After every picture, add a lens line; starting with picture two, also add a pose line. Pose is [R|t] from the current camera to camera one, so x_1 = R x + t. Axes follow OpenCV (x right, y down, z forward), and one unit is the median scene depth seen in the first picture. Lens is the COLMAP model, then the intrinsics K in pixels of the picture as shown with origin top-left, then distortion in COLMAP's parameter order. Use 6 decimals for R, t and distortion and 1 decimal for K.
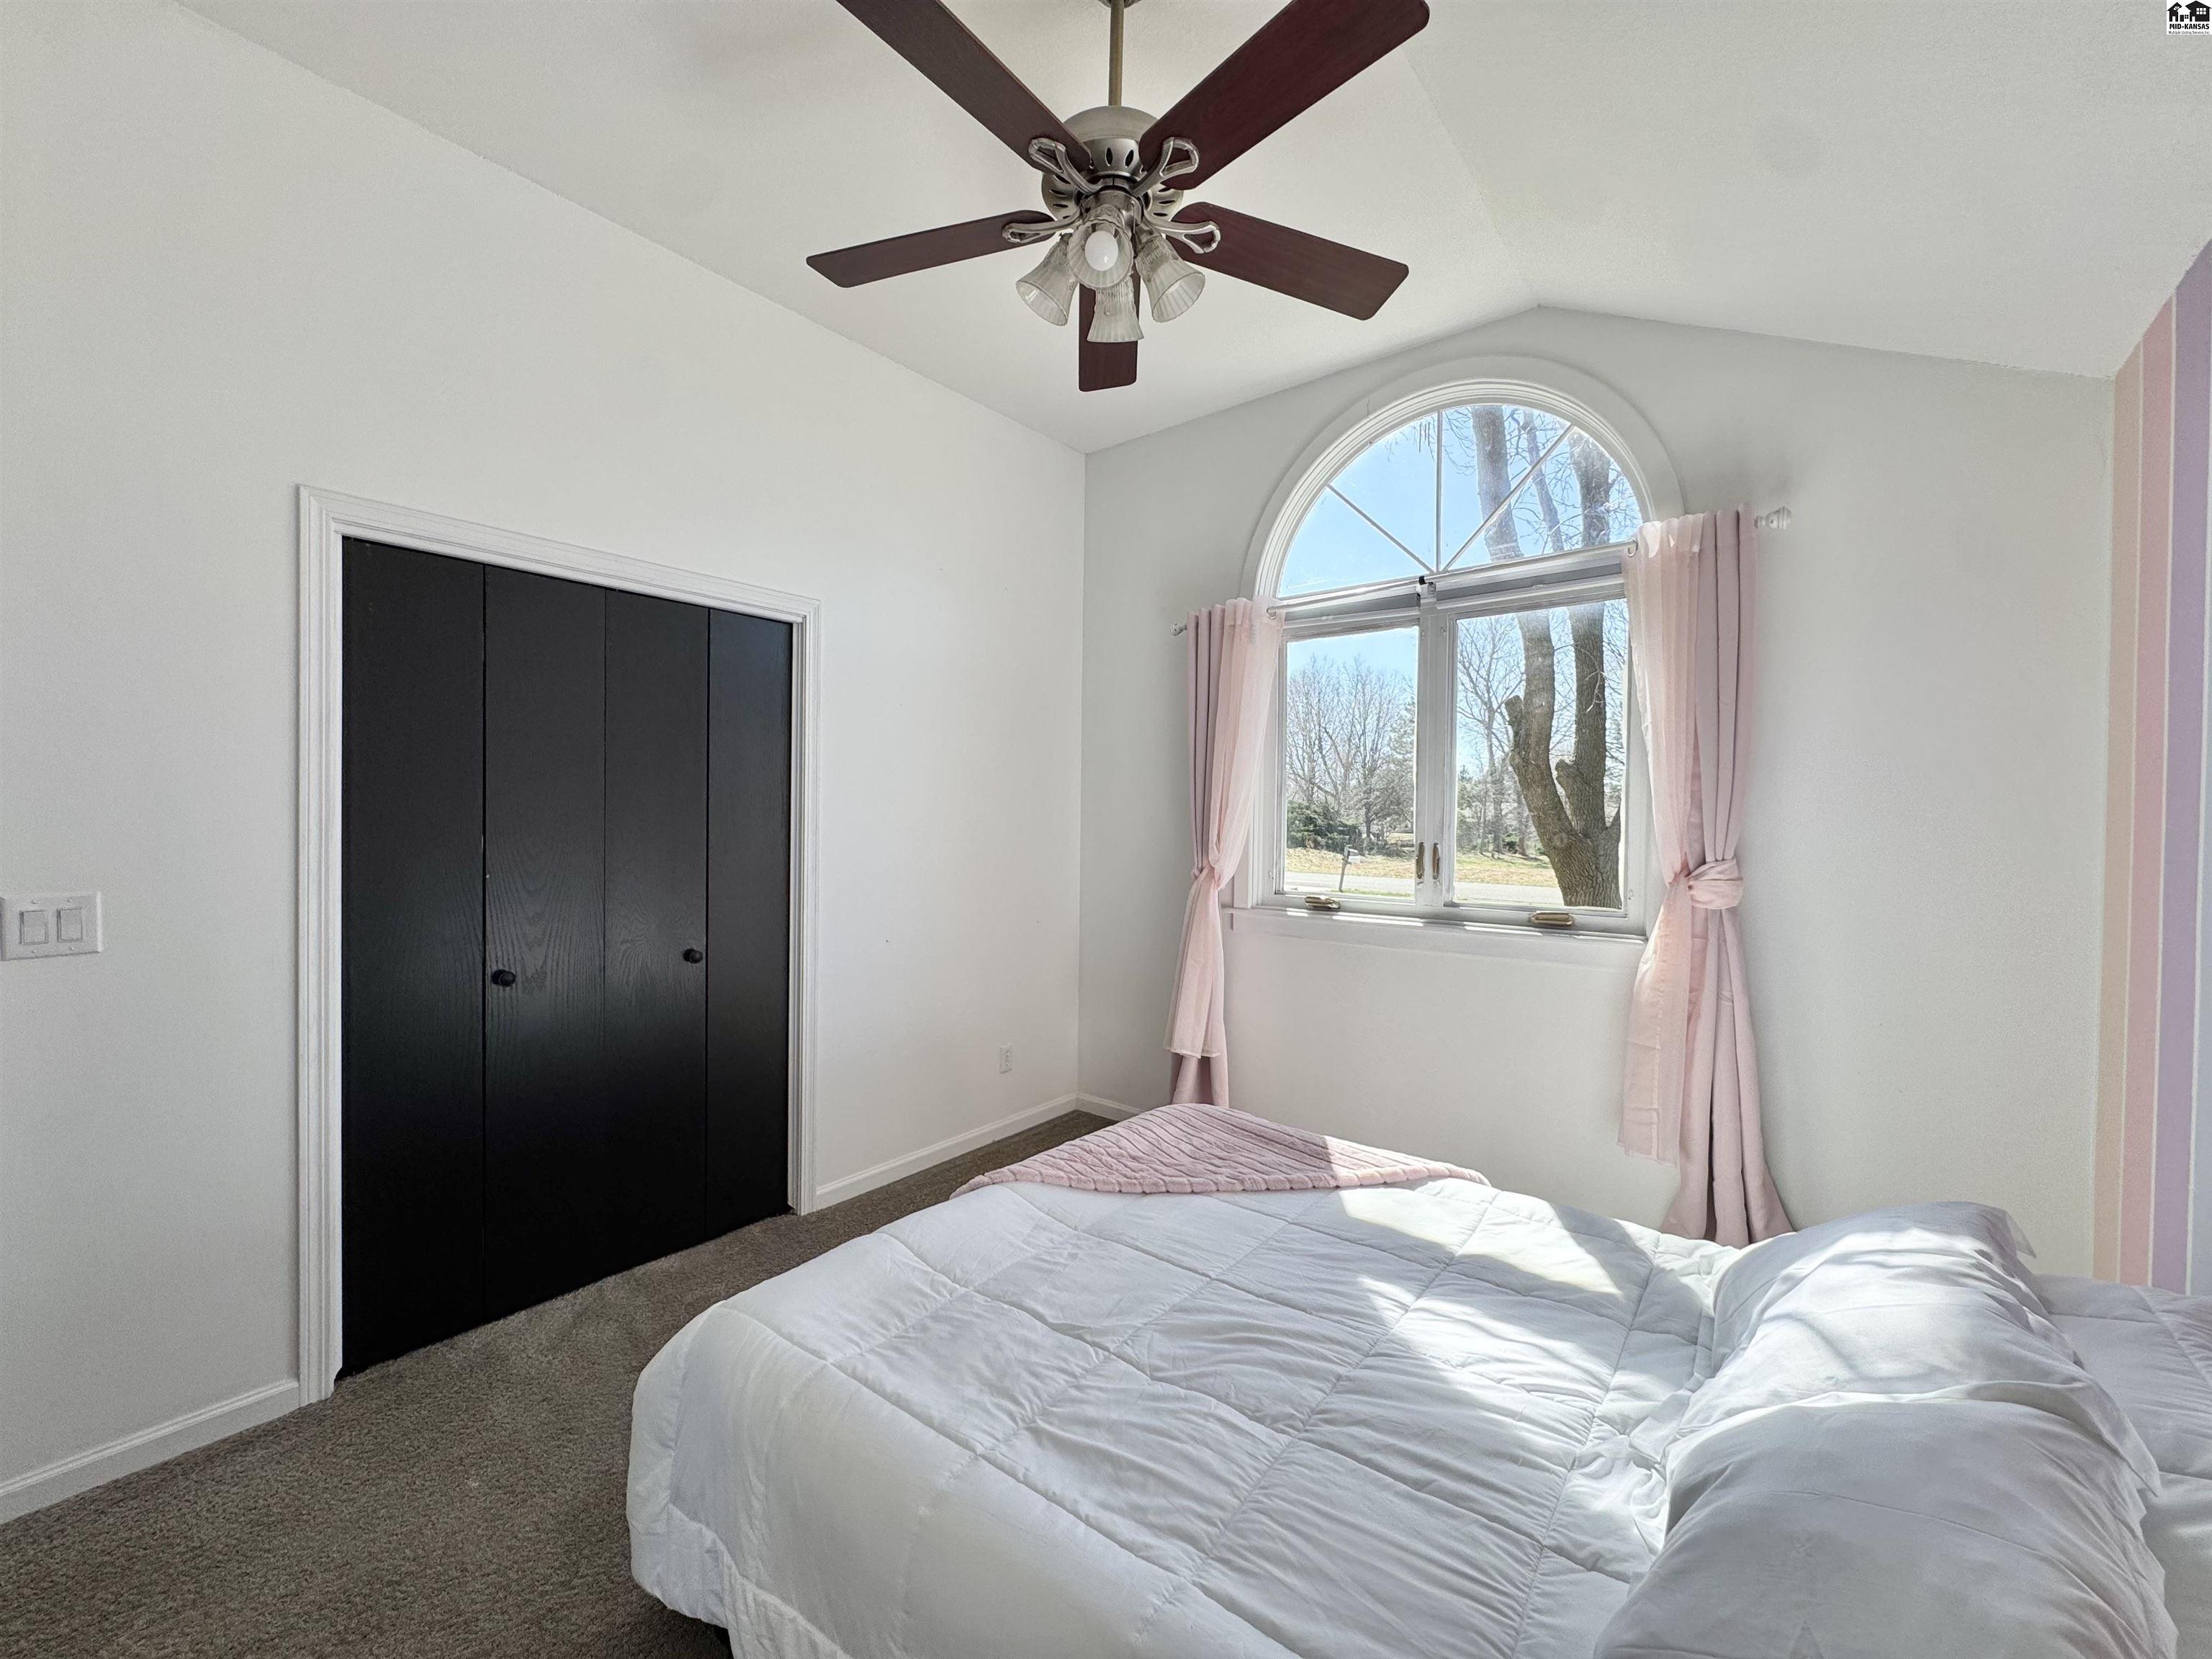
lens RADIAL K [[882.6, 0, 1104.6], [0, 882.6, 827.0], [0, 0, 1]] dist [-0.003677, 0.000599]
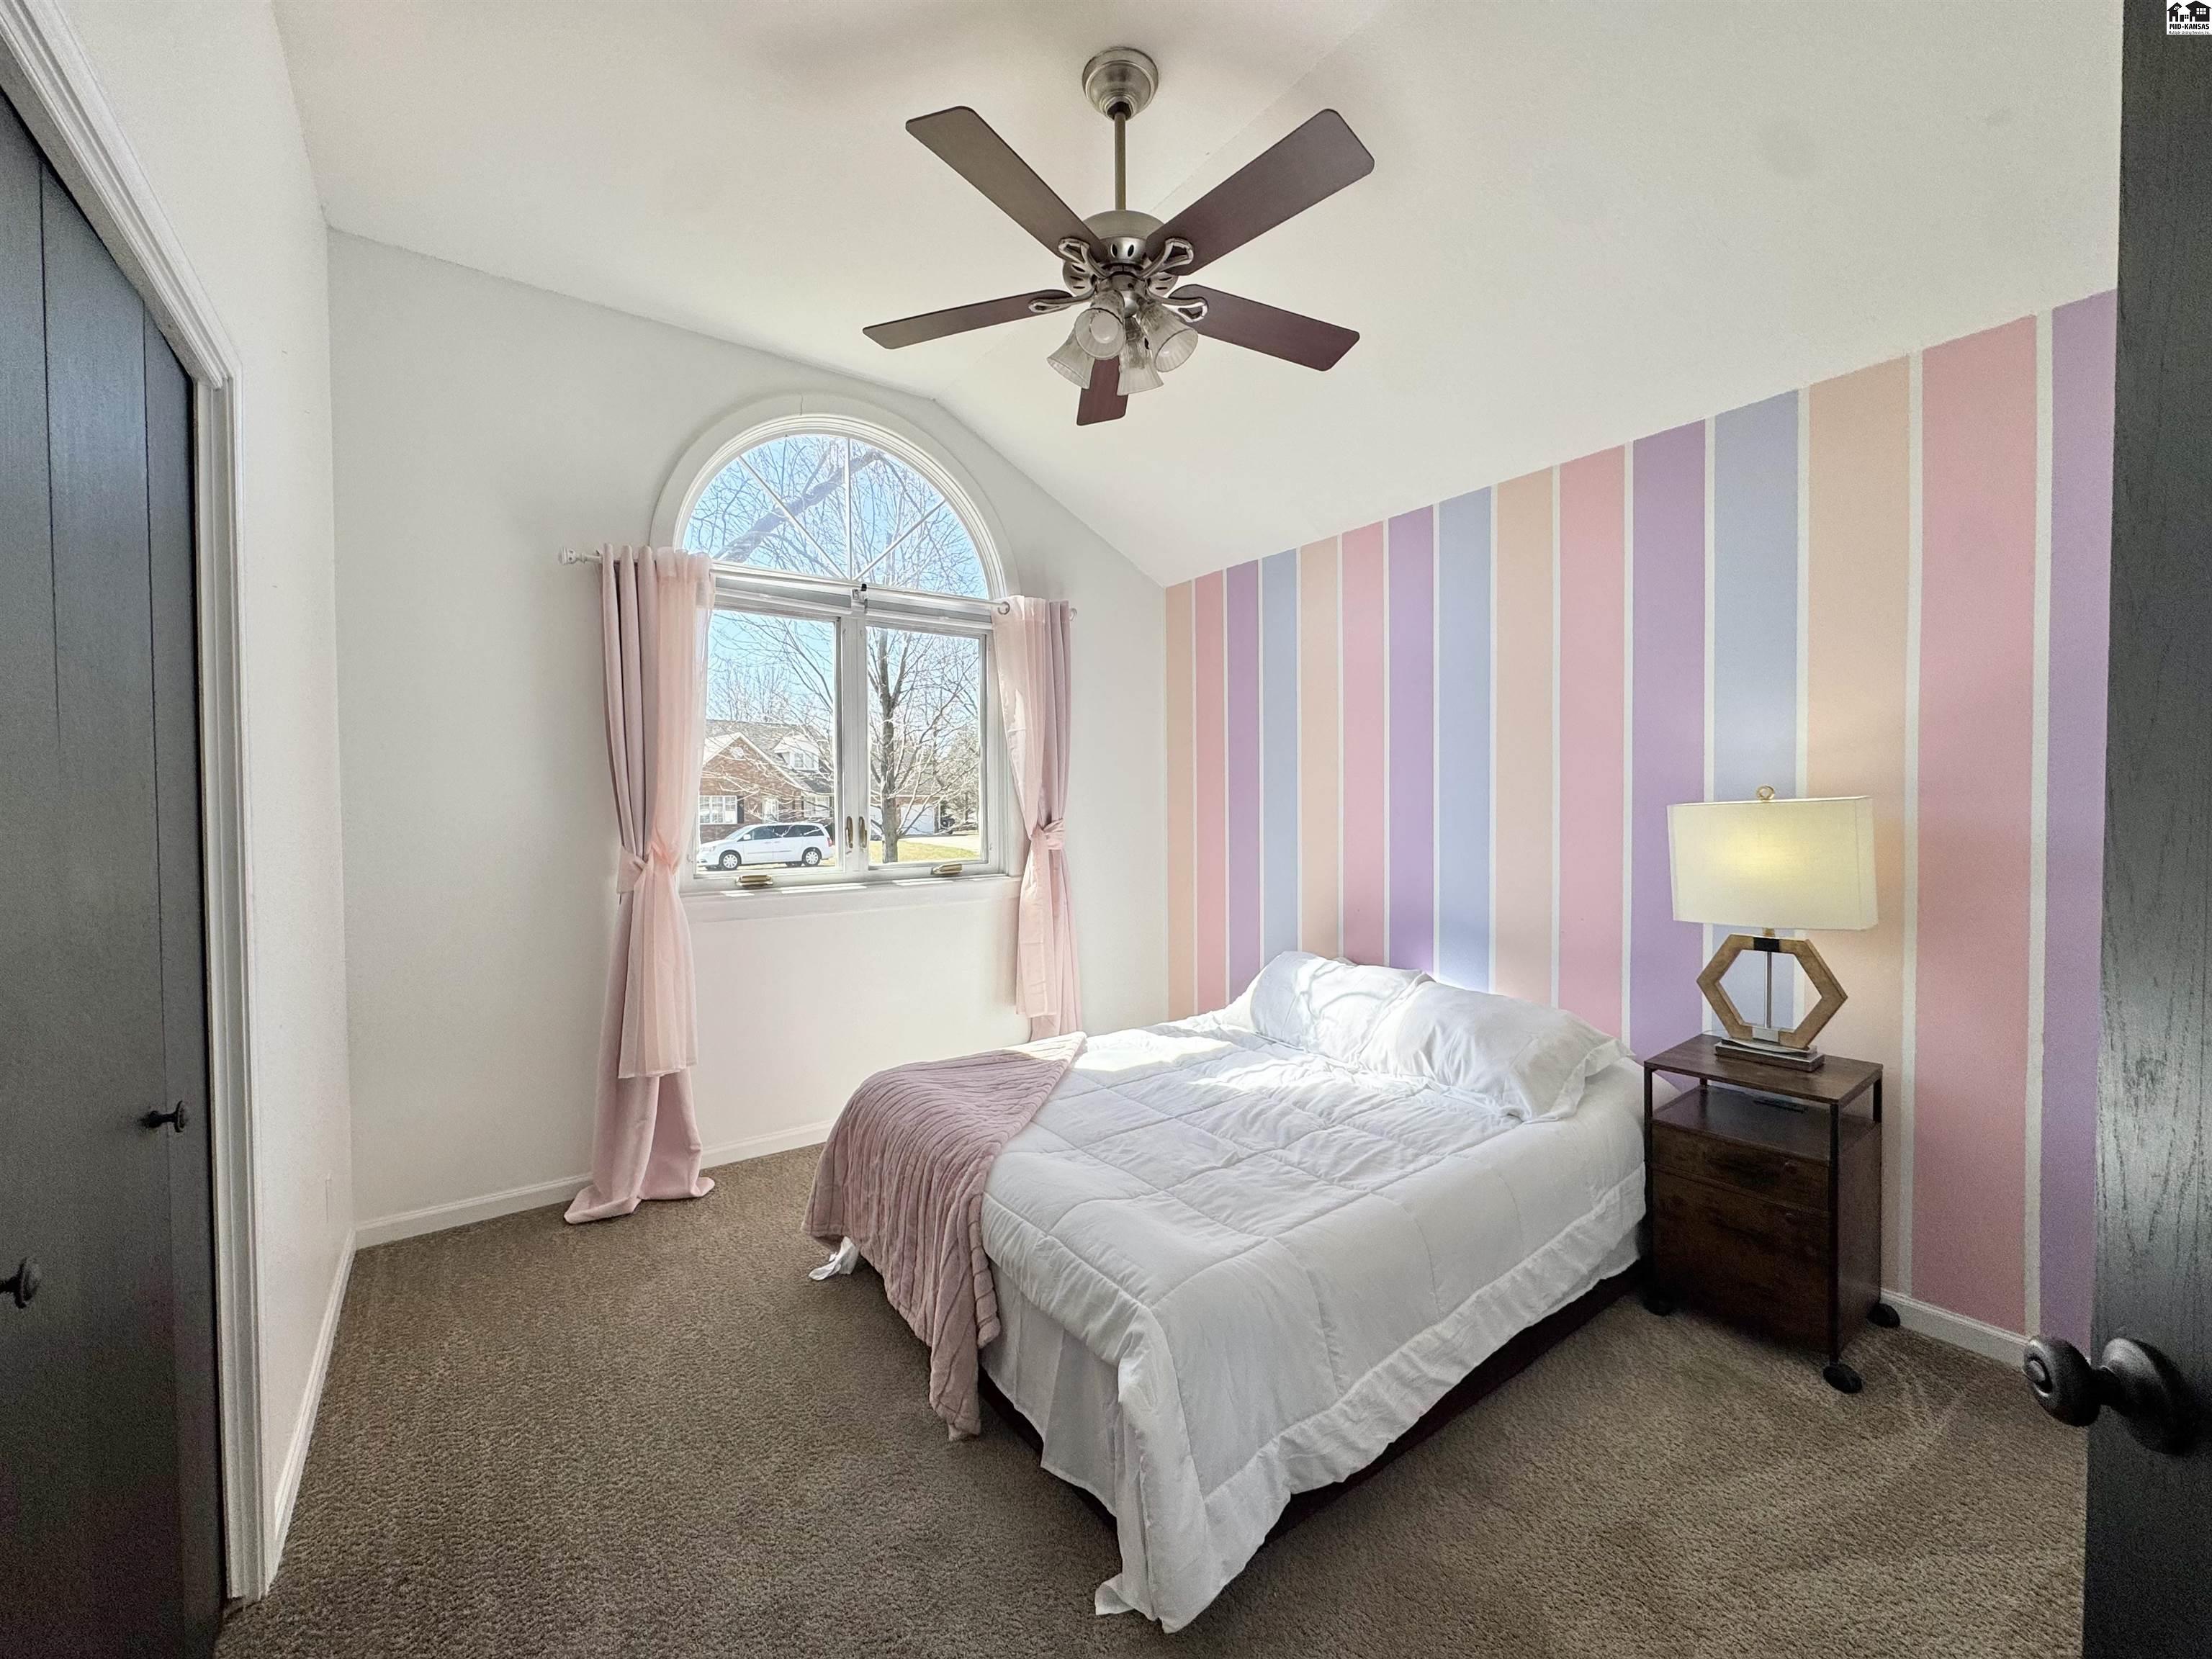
lens RADIAL K [[882.6, 0, 1104.6], [0, 882.6, 827.0], [0, 0, 1]] dist [-0.003677, 0.000599]
pose [[0.255251, -0.036800, 0.966174, -1.169914], [0.021347, 0.999246, 0.032420, 0.002200], [-0.966639, 0.012349, 0.255844, 0.699362]]
